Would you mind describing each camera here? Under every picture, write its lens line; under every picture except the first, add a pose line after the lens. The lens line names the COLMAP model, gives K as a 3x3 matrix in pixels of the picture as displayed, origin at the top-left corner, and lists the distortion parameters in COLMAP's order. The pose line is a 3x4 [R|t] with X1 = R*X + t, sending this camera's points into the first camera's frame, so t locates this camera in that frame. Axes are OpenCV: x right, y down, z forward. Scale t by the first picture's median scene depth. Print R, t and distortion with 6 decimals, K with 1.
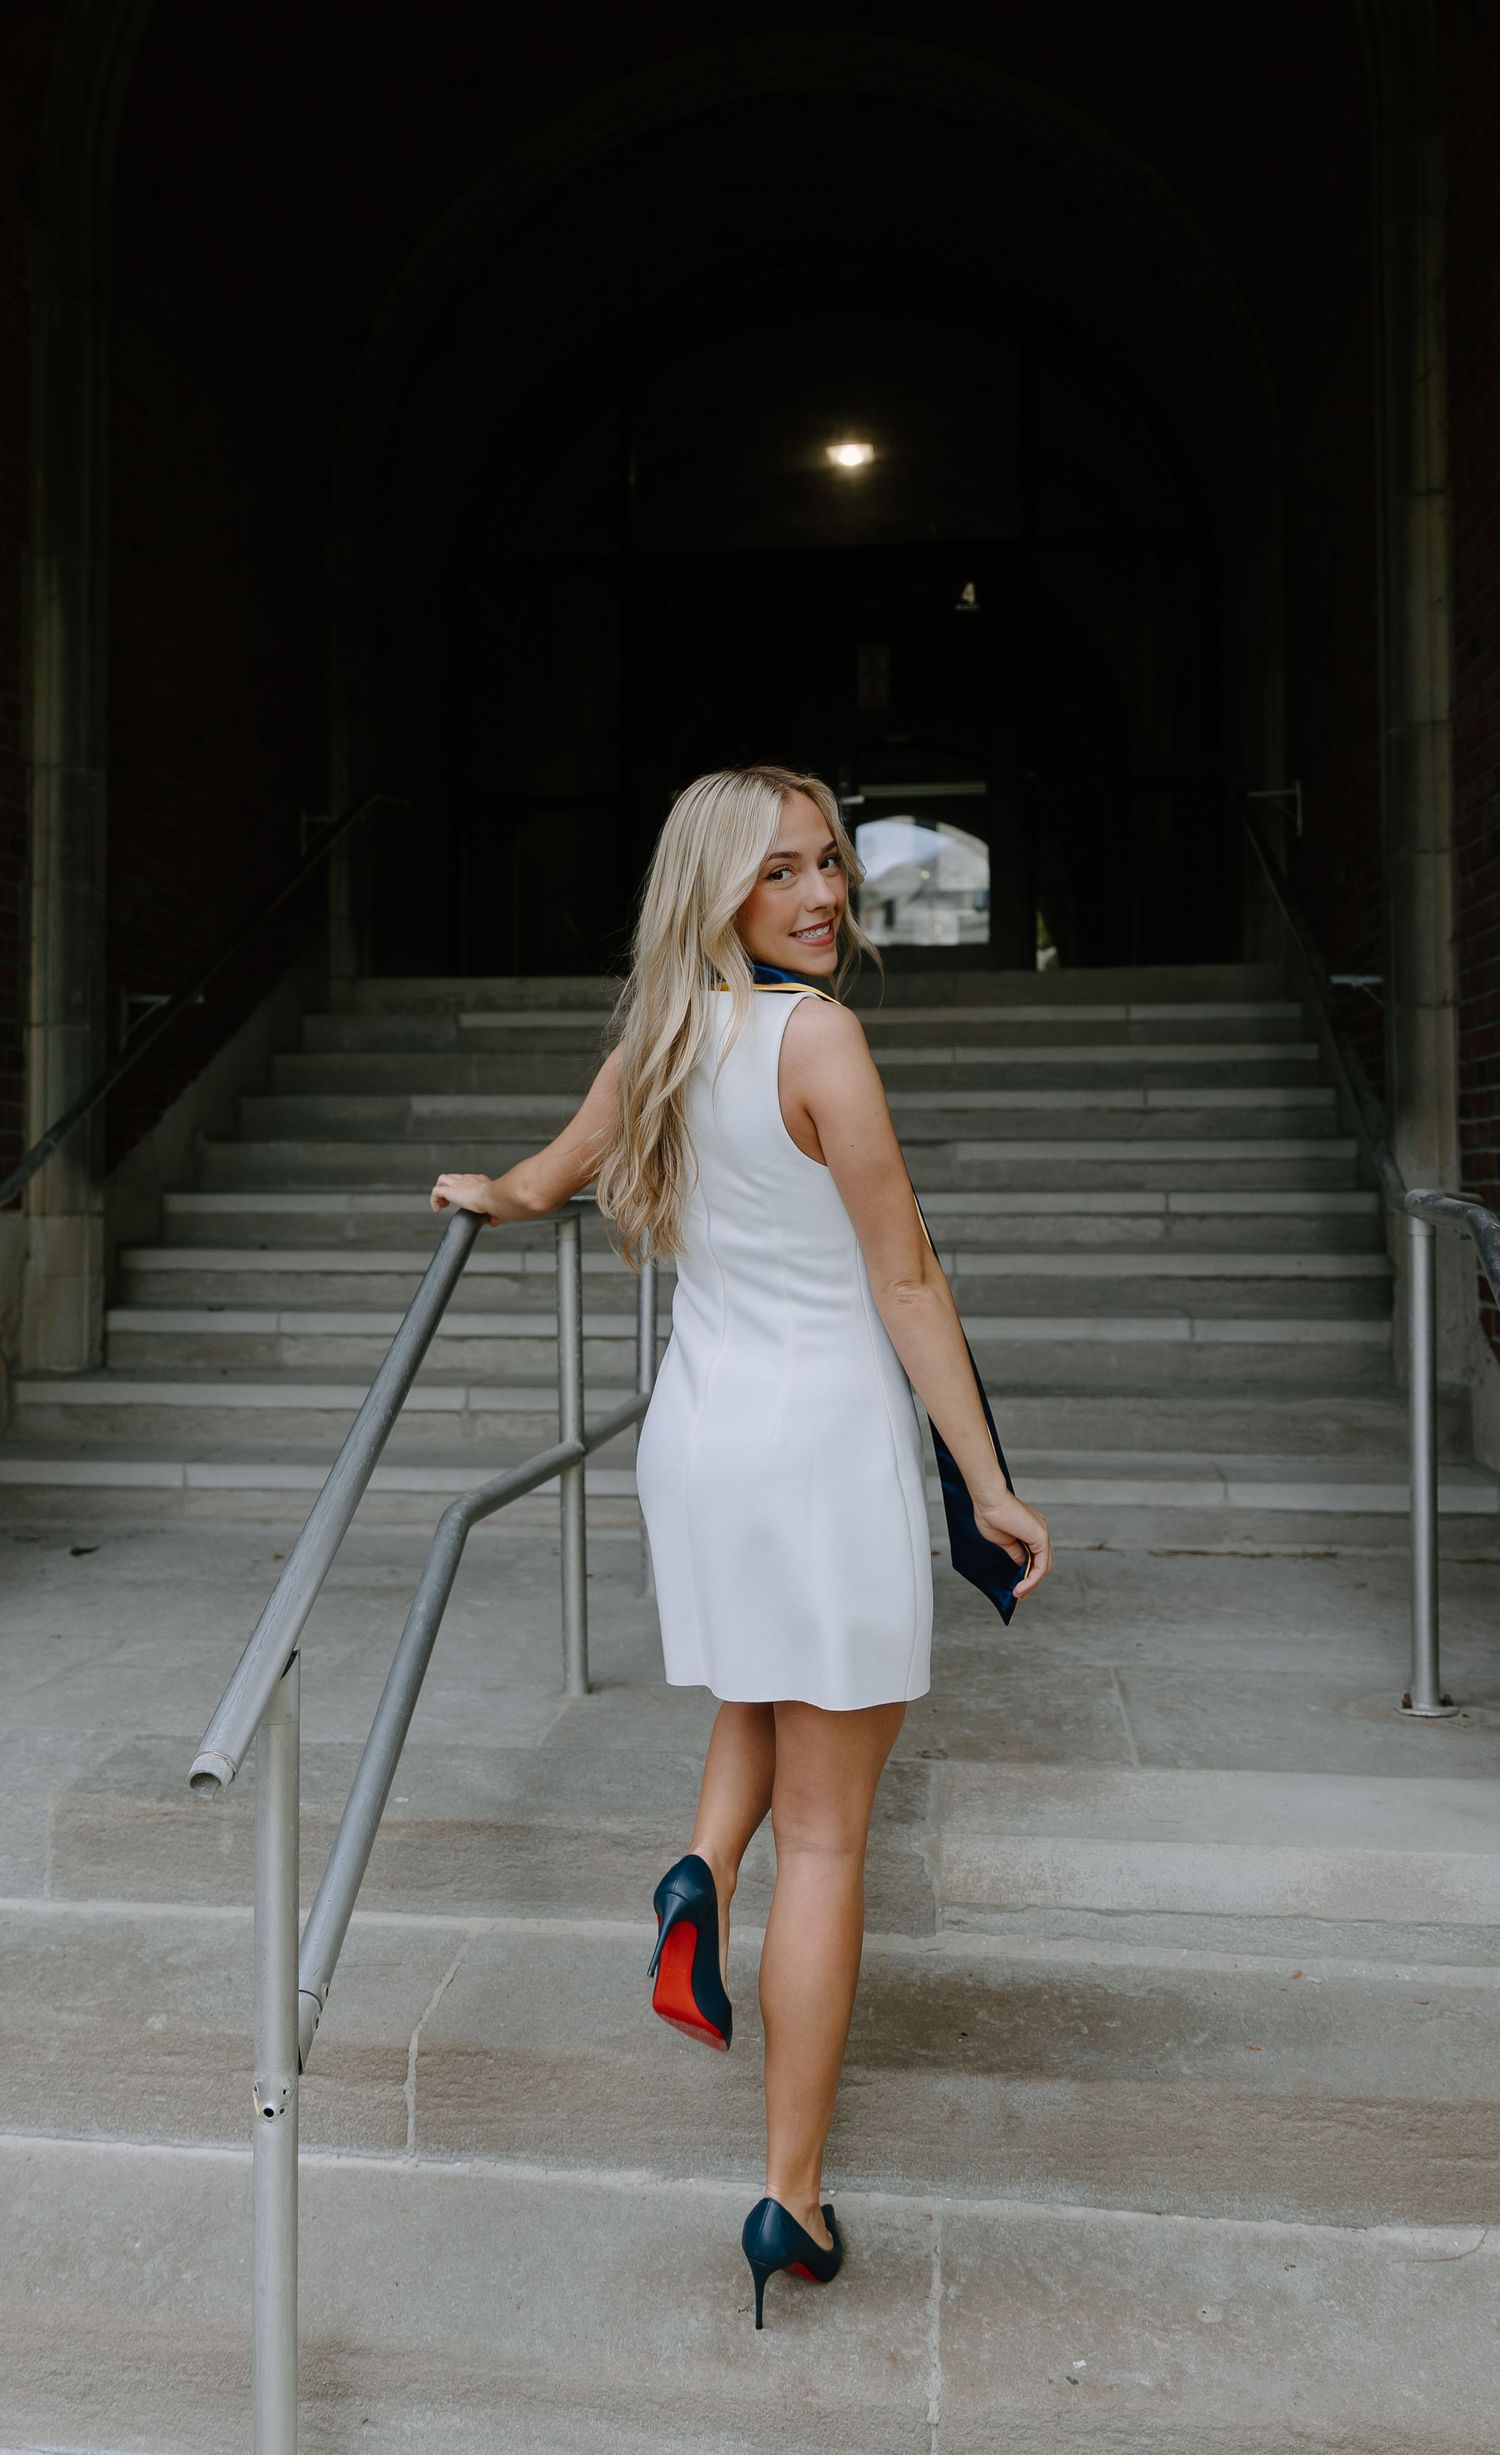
lens RADIAL K [[2965.6, 0, 750.2], [0, 2965.6, 1225.7], [0, 0, 1]] dist [-0.007262, 0.000000]
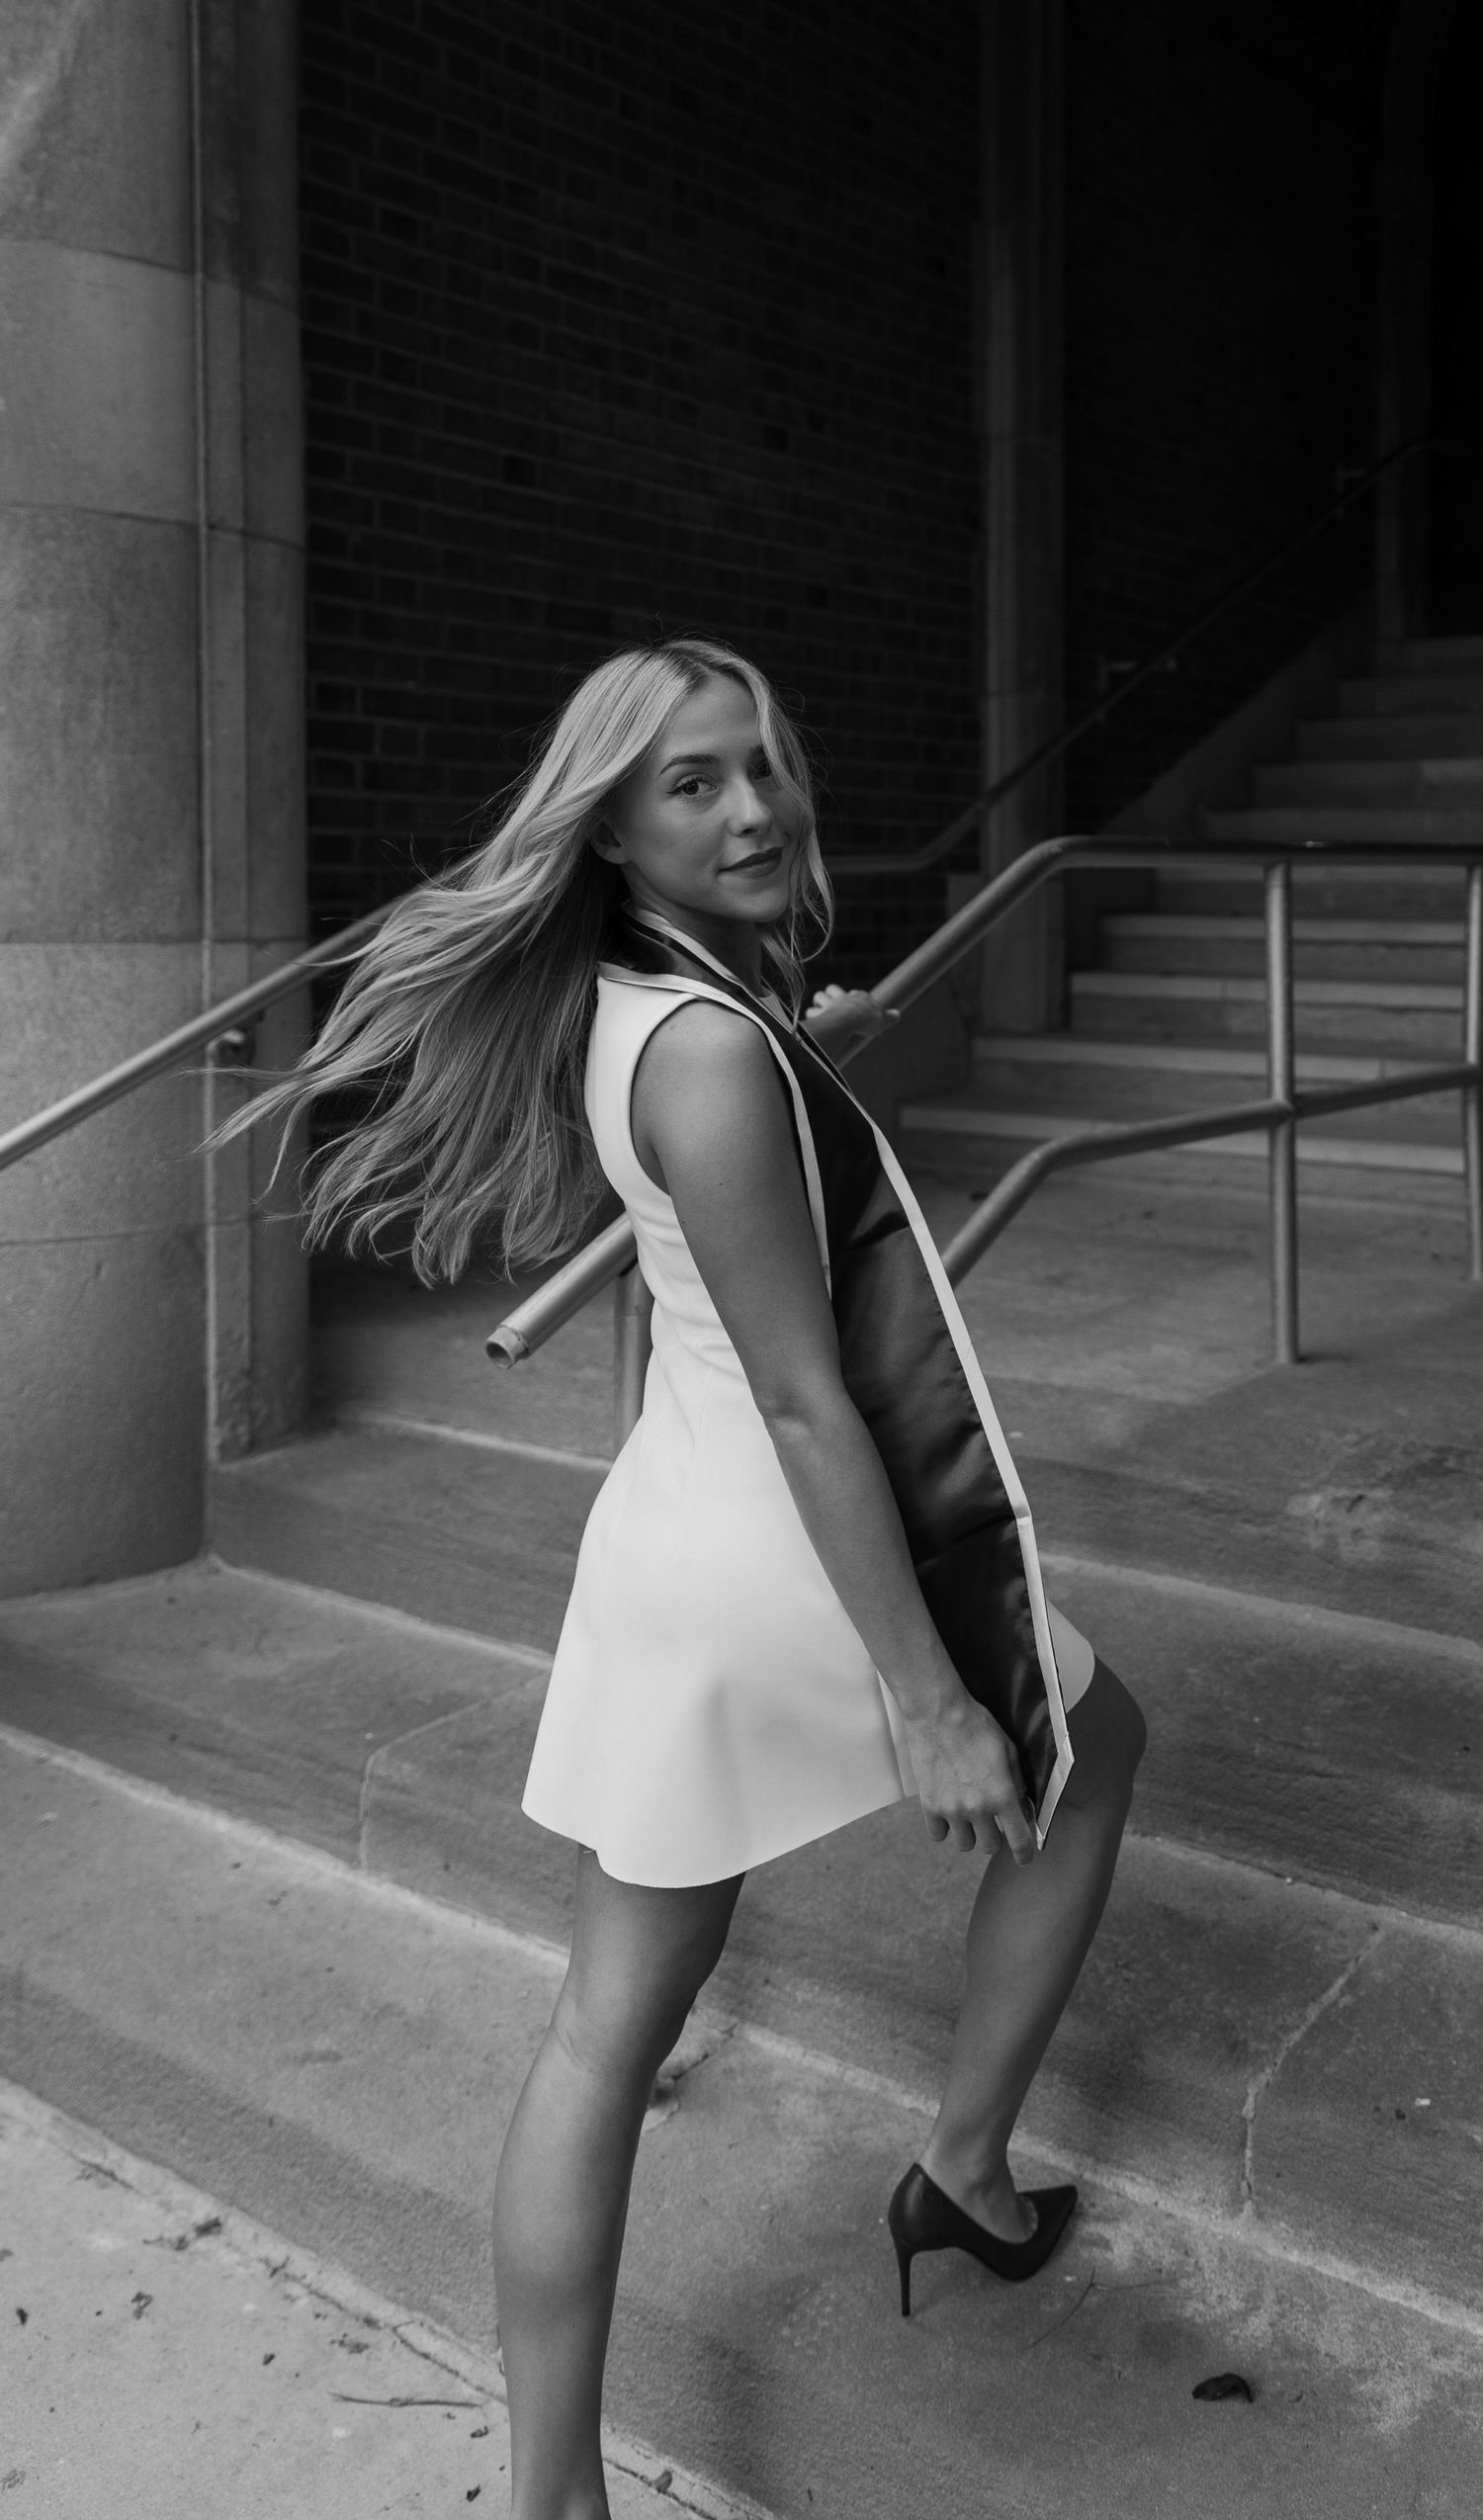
lens RADIAL K [[2883.4, 0, 742.3], [0, 2883.4, 1258.5], [0, 0, 1]] dist [0.018186, 0.000000]
pose [[0.802751, 0.076753, -0.591354, 0.357016], [-0.016875, 0.994209, 0.106132, 0.027361], [0.596075, -0.075219, 0.799397, 0.144043]]
